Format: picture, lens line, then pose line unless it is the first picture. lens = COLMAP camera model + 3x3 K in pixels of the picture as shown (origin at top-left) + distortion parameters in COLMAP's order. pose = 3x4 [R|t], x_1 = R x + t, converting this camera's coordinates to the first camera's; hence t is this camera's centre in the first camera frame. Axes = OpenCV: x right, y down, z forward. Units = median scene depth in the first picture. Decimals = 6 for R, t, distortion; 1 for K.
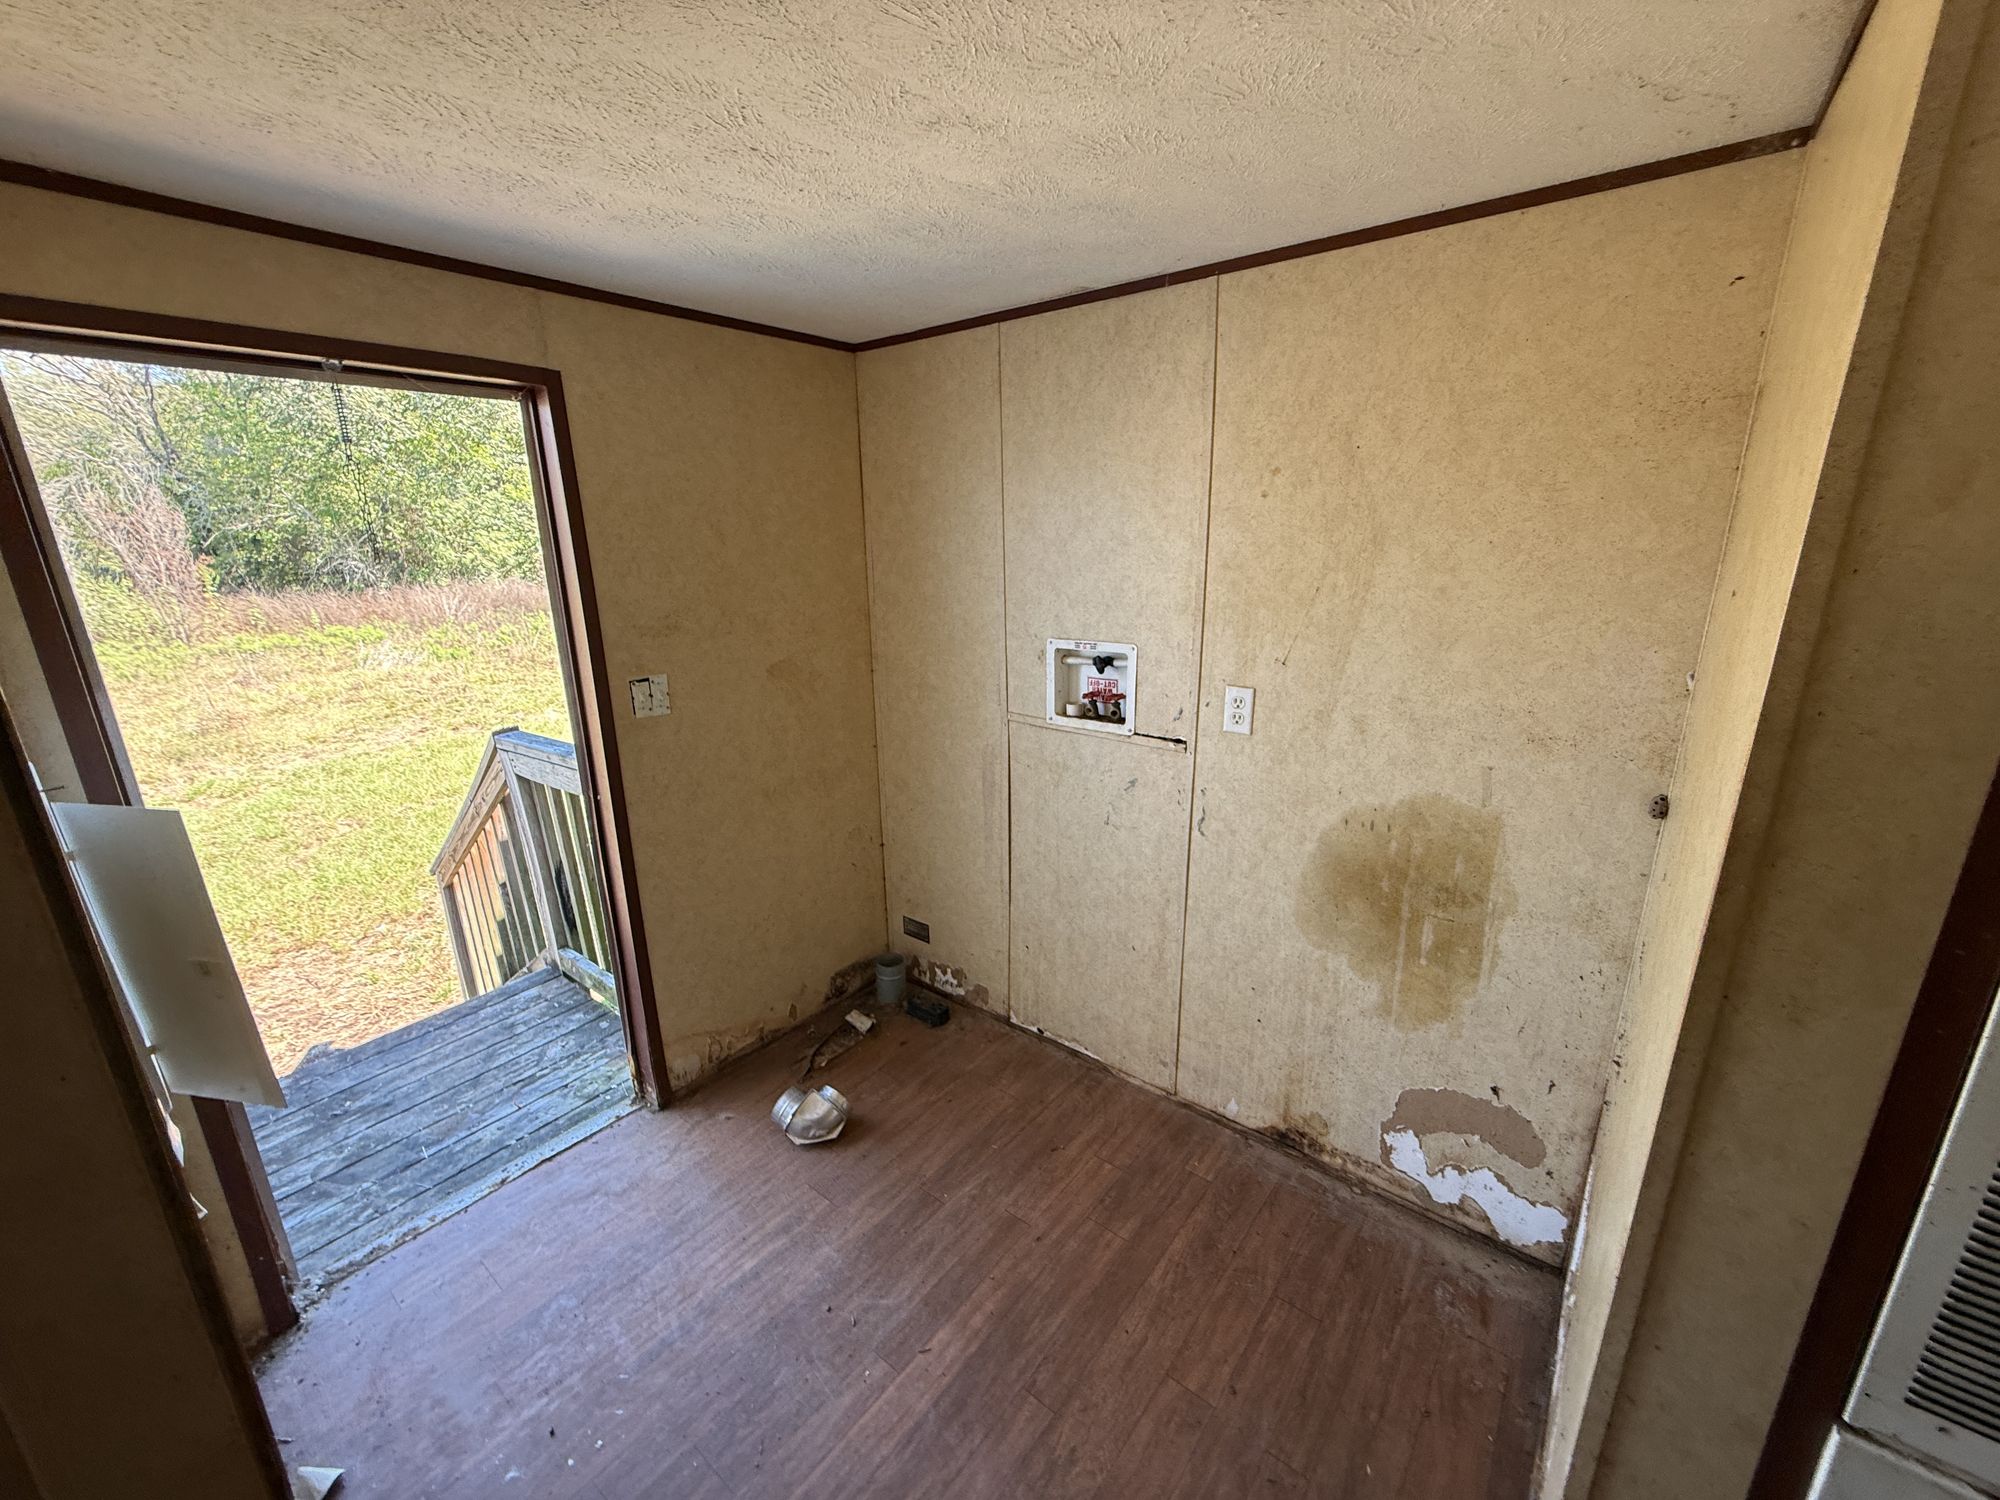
lens RADIAL K [[794.2, 0, 1007.3], [0, 794.2, 755.7], [0, 0, 1]] dist [-0.000619, 0.000132]
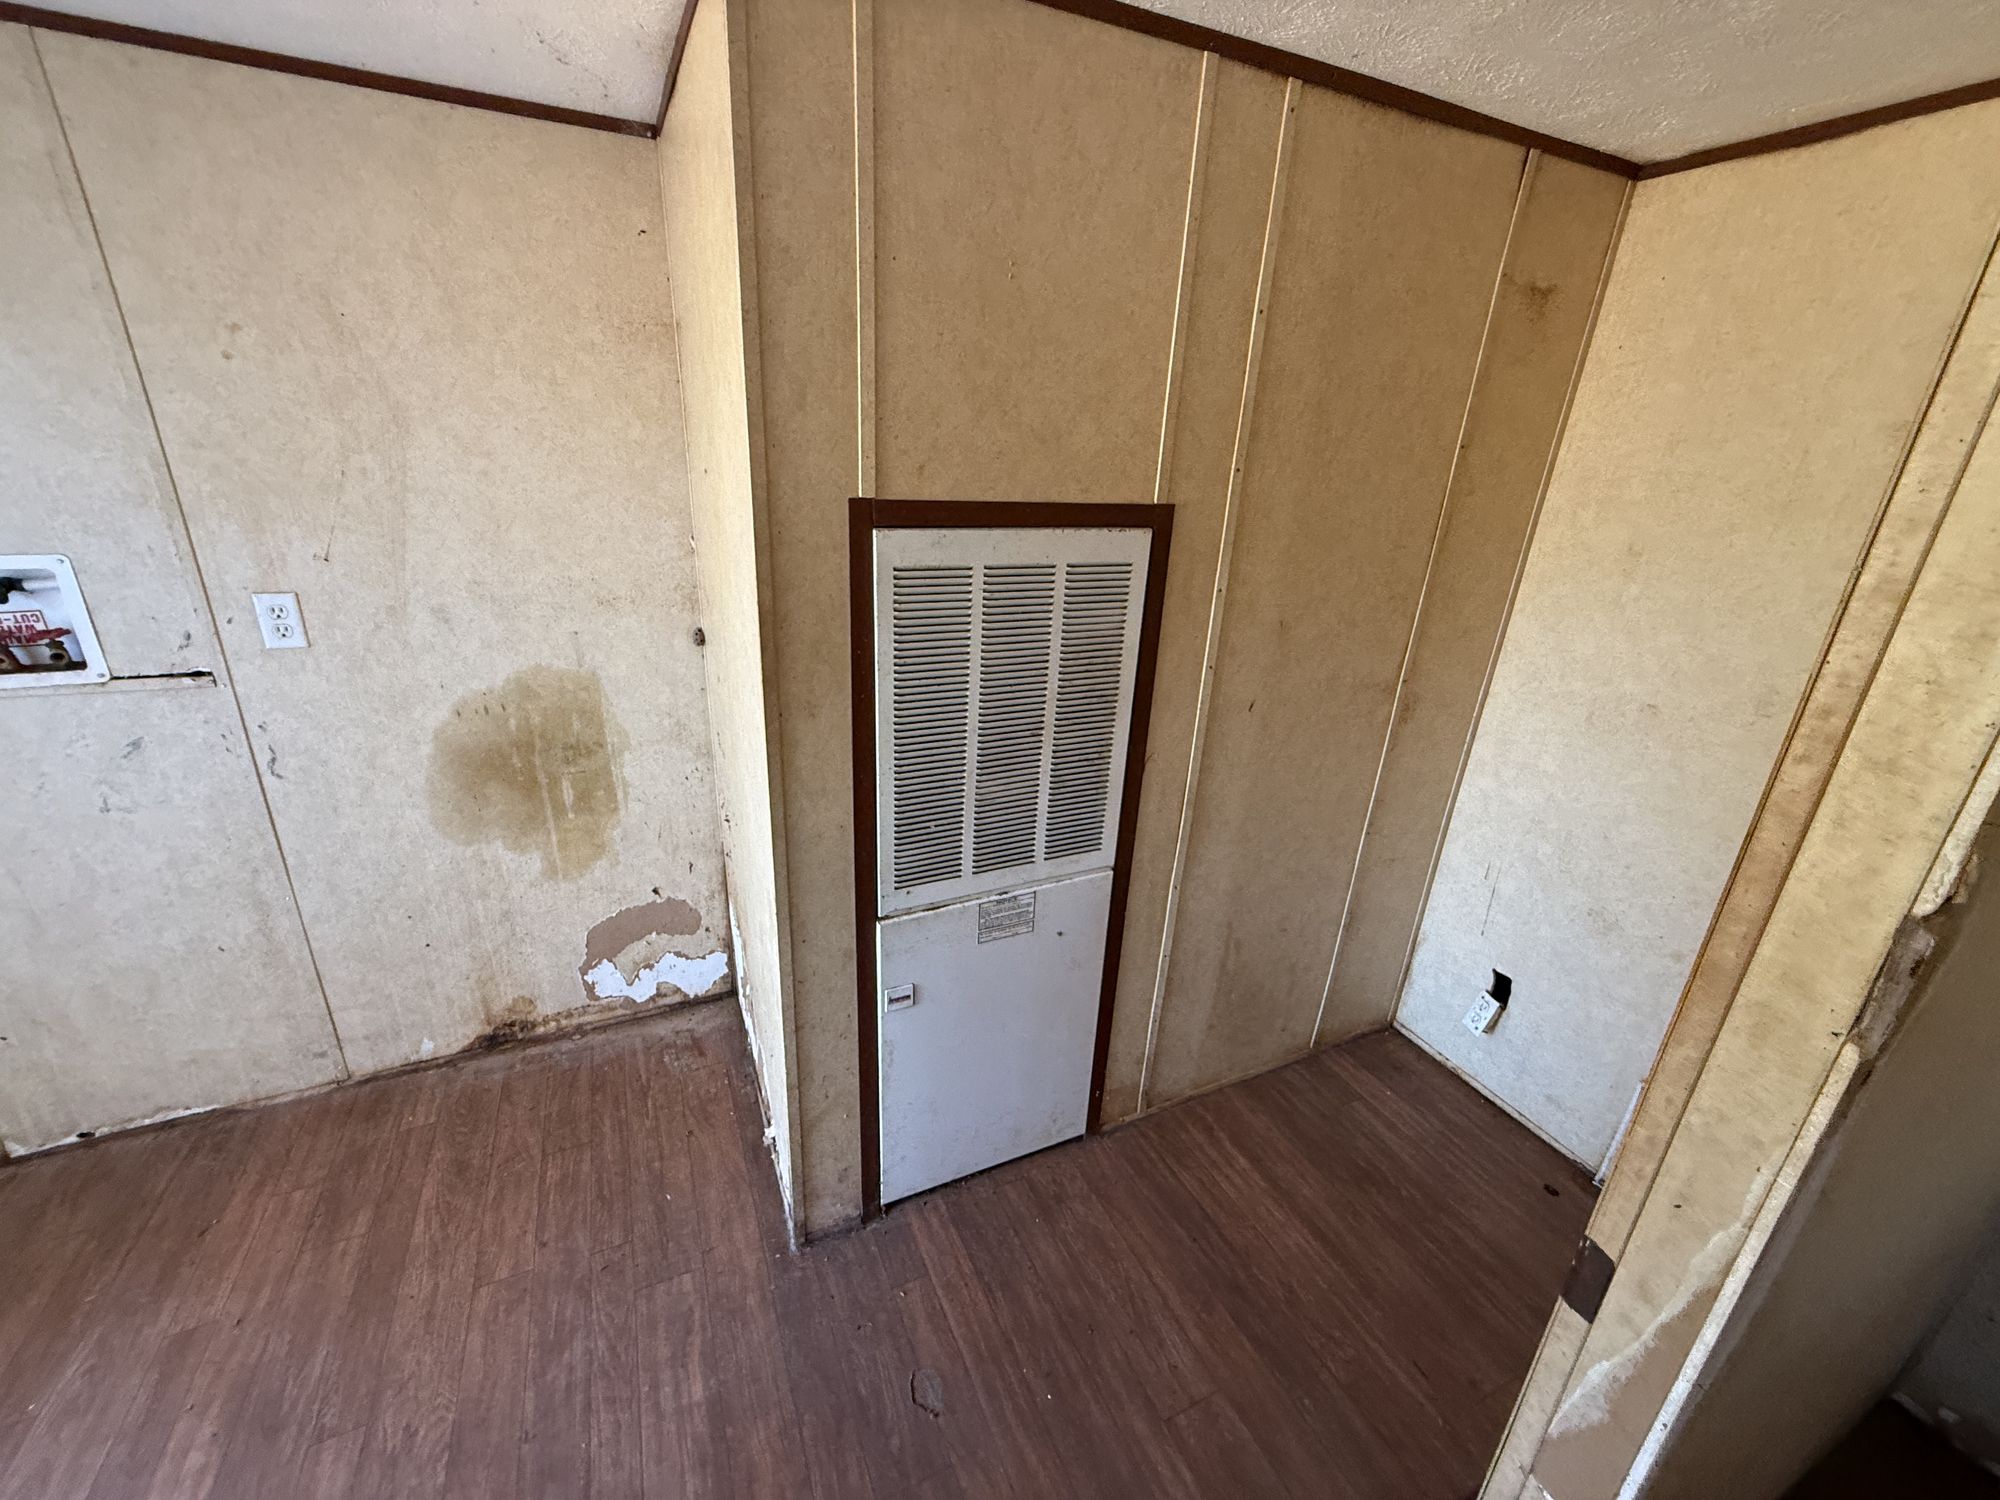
lens RADIAL K [[794.2, 0, 988.3], [0, 794.2, 756.9], [0, 0, 1]] dist [-0.000619, 0.000132]
pose [[0.455326, -0.287722, 0.842552, -0.129805], [0.194909, 0.955600, 0.220995, 0.043836], [-0.868728, 0.063596, 0.491189, -0.074490]]
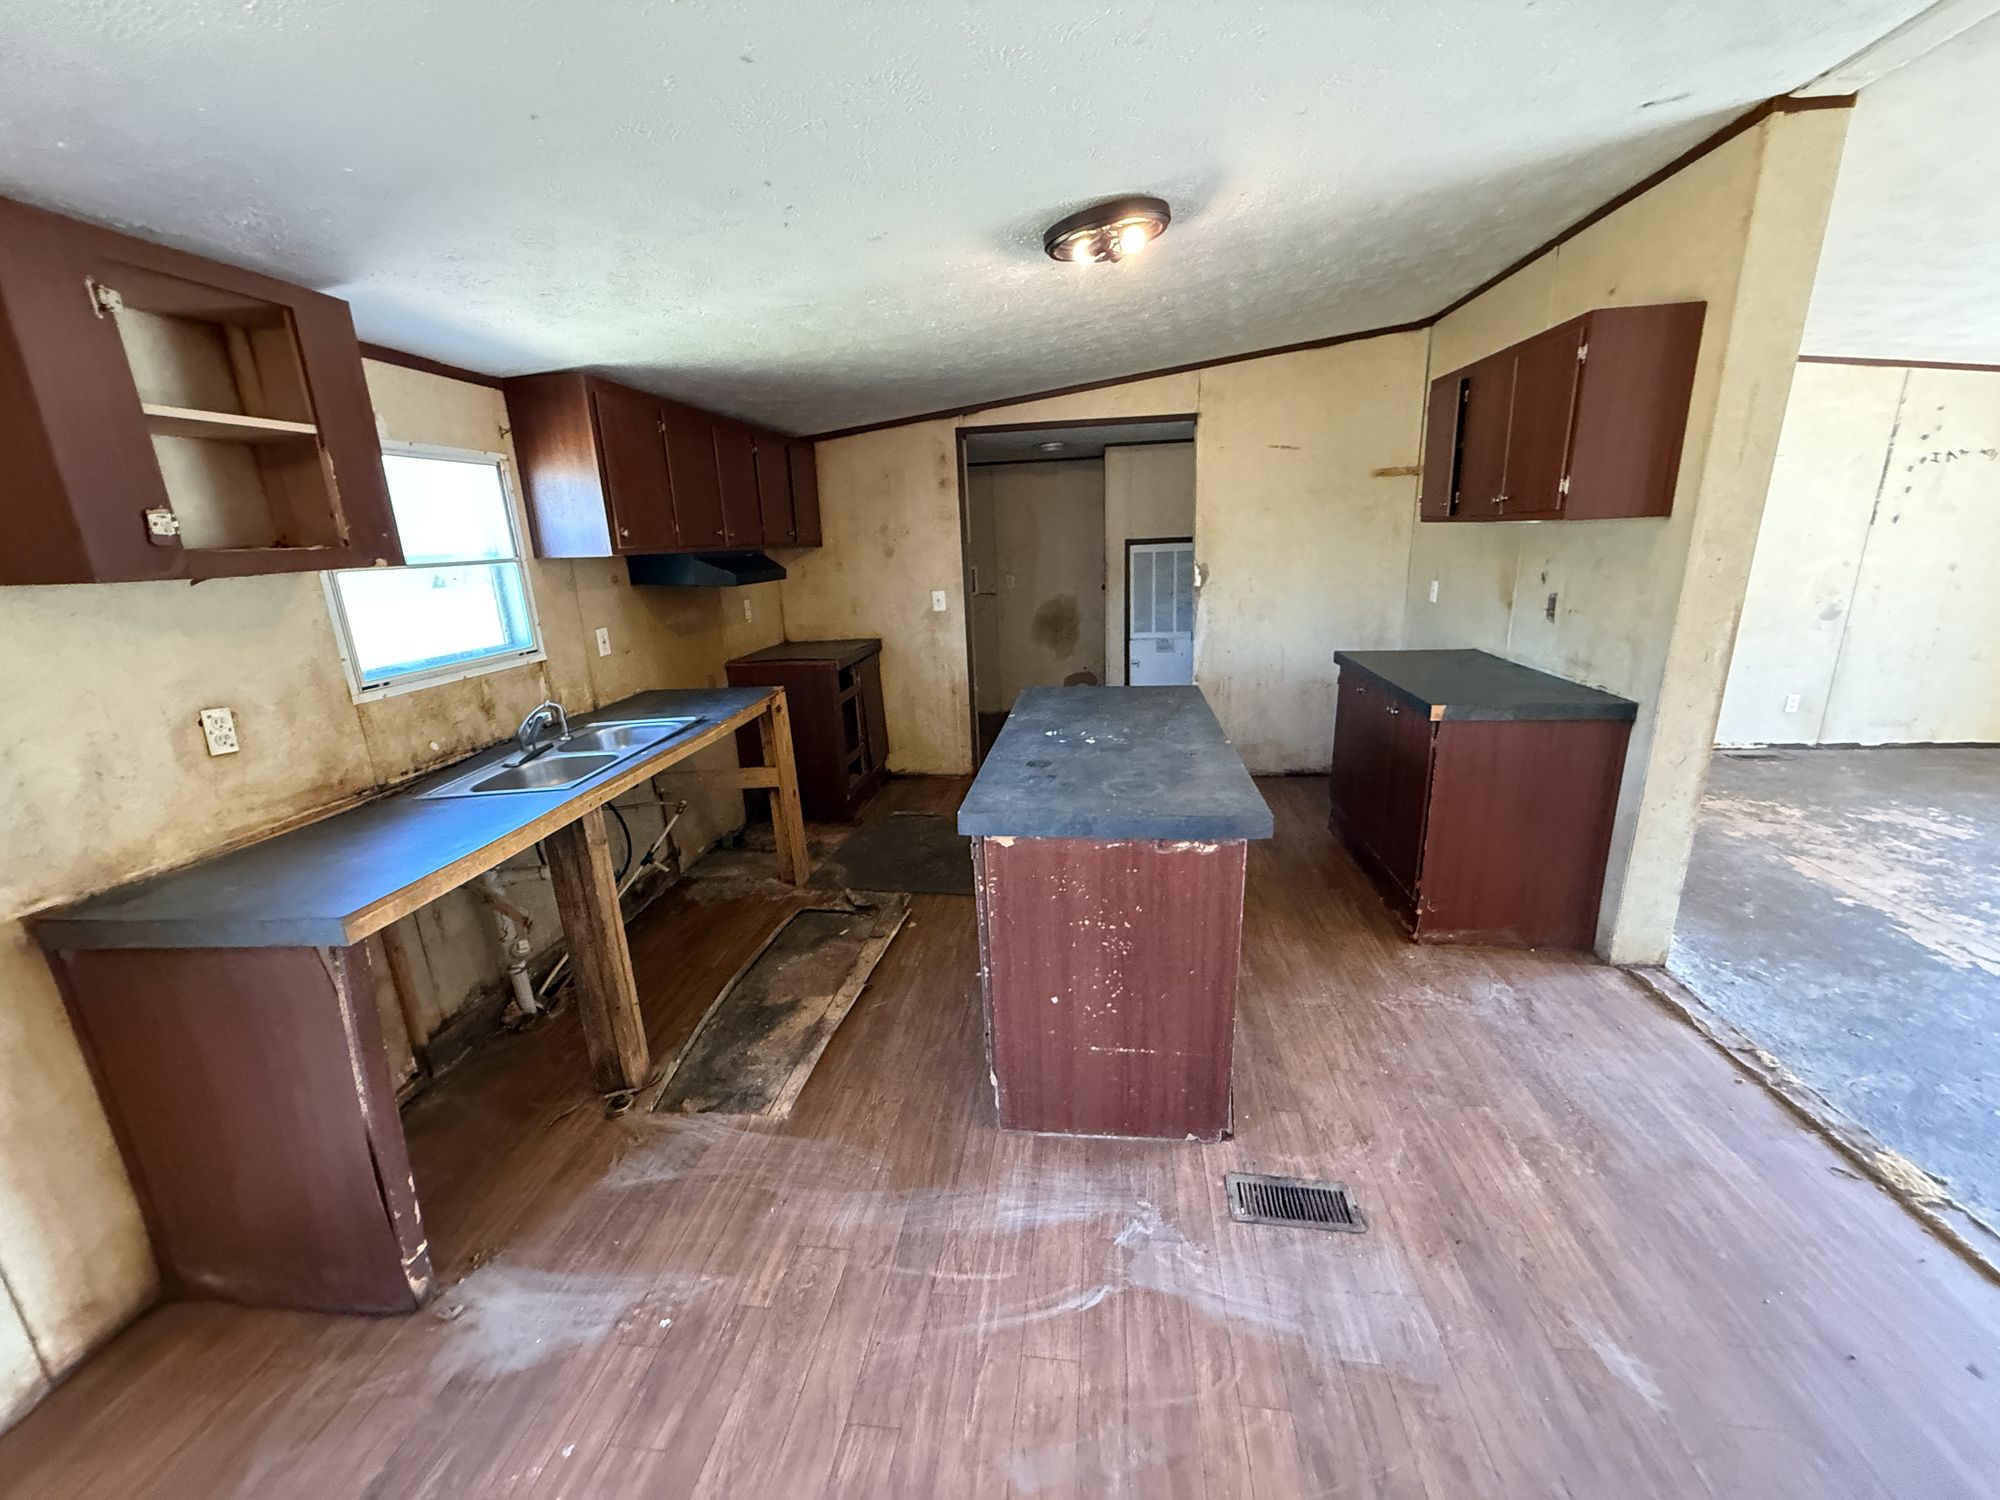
lens RADIAL K [[794.2, 0, 997.5], [0, 794.2, 752.3], [0, 0, 1]] dist [-0.000619, 0.000132]
pose [[0.858672, -0.148024, 0.490684, -1.676865], [0.154659, 0.987591, 0.027280, 0.624153], [-0.488634, 0.052464, 0.870910, -2.101112]]
